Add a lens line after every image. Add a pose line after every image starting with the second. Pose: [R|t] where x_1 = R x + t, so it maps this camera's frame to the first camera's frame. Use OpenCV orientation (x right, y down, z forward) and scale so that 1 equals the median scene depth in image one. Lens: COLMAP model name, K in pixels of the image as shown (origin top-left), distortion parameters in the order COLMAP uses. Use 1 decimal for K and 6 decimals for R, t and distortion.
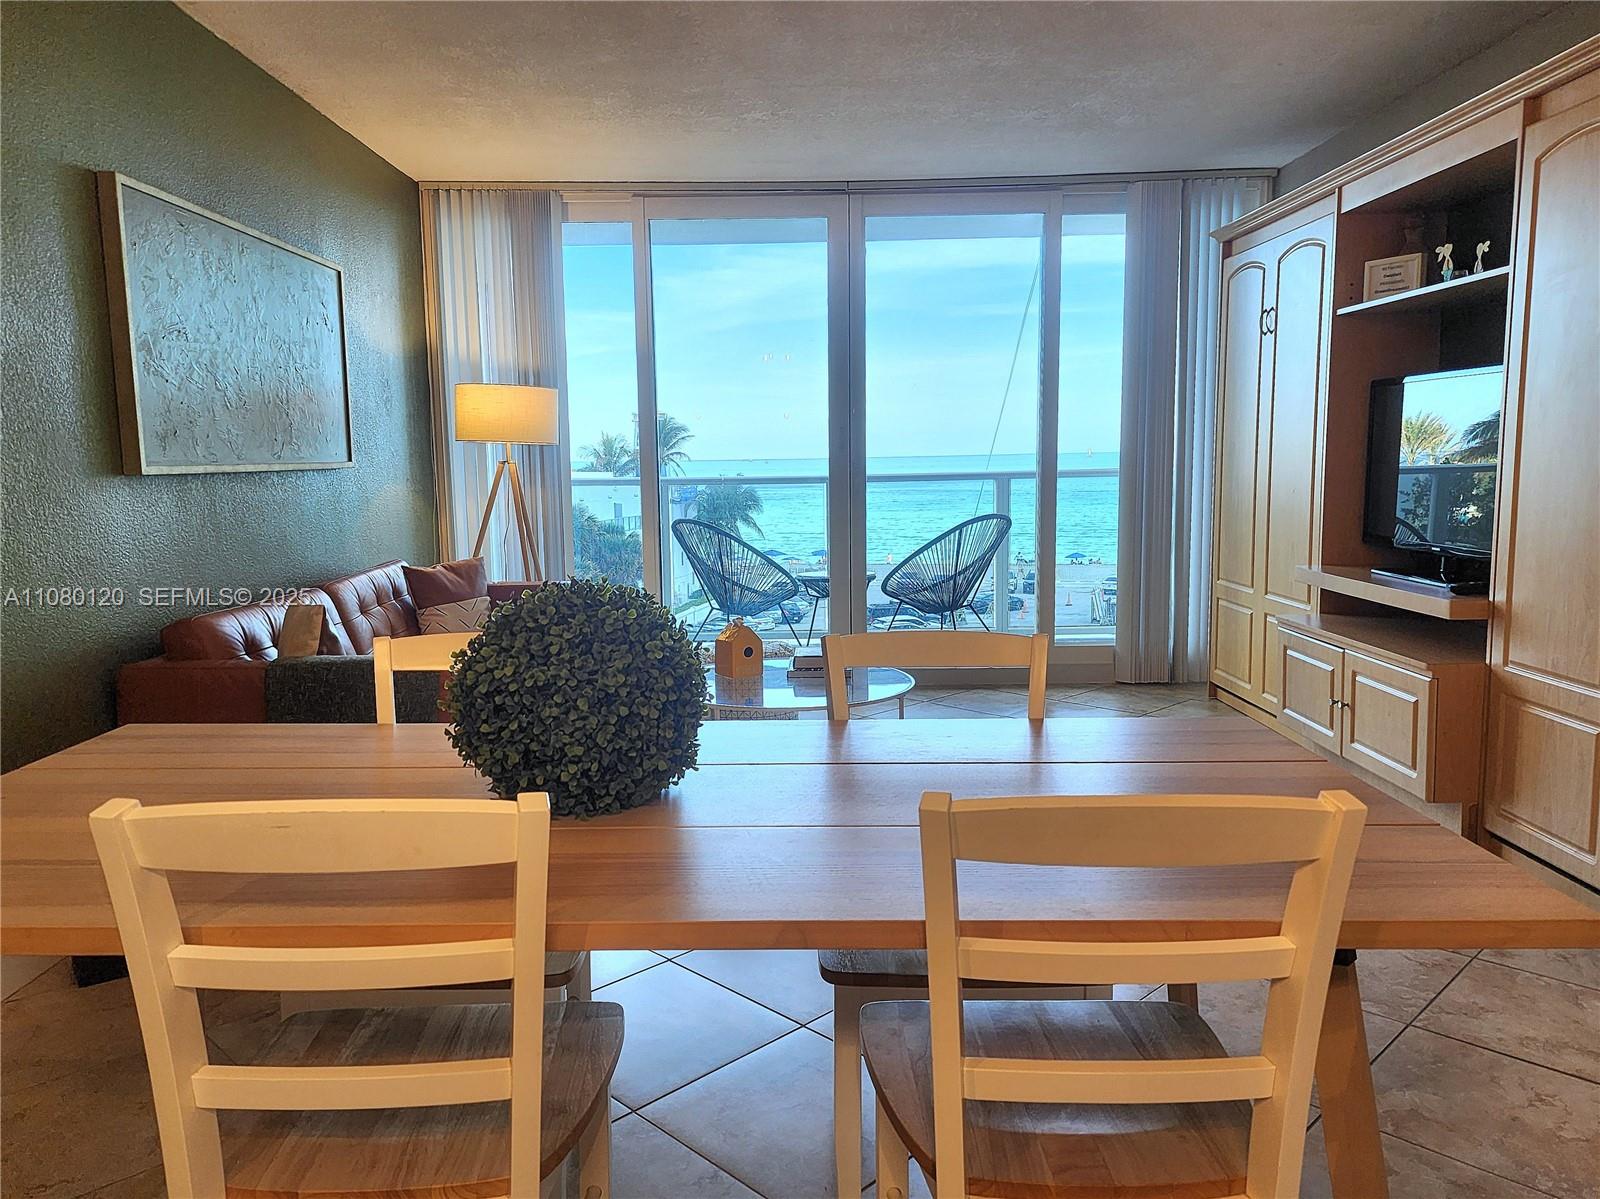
lens RADIAL K [[1150.4, 0, 800.0], [0, 1150.4, 599.5], [0, 0, 1]] dist [0.006176, -0.001136]
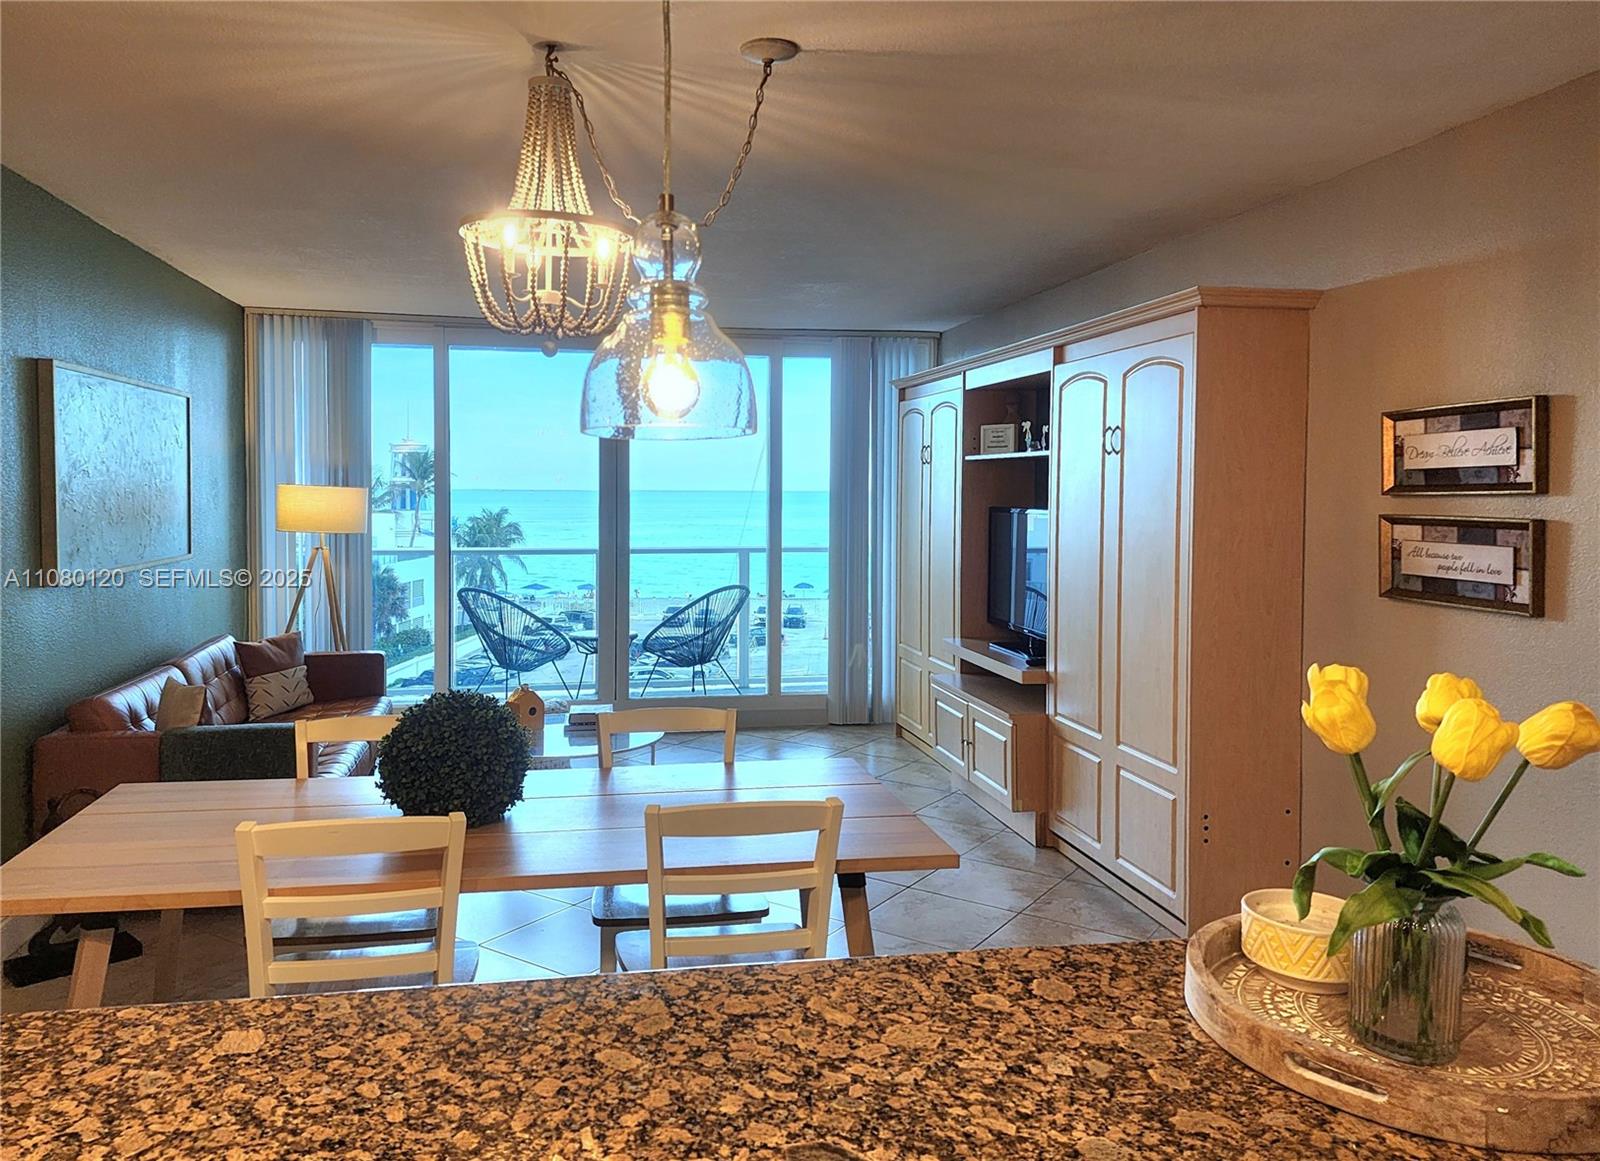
lens RADIAL K [[1173.1, 0, 782.7], [0, 1173.1, 519.4], [0, 0, 1]] dist [0.005479, -0.004878]
pose [[0.982938, 0.009572, 0.183689, -0.014706], [0.007505, 0.995726, -0.092050, -0.046723], [-0.183785, 0.091858, 0.978665, -0.362395]]
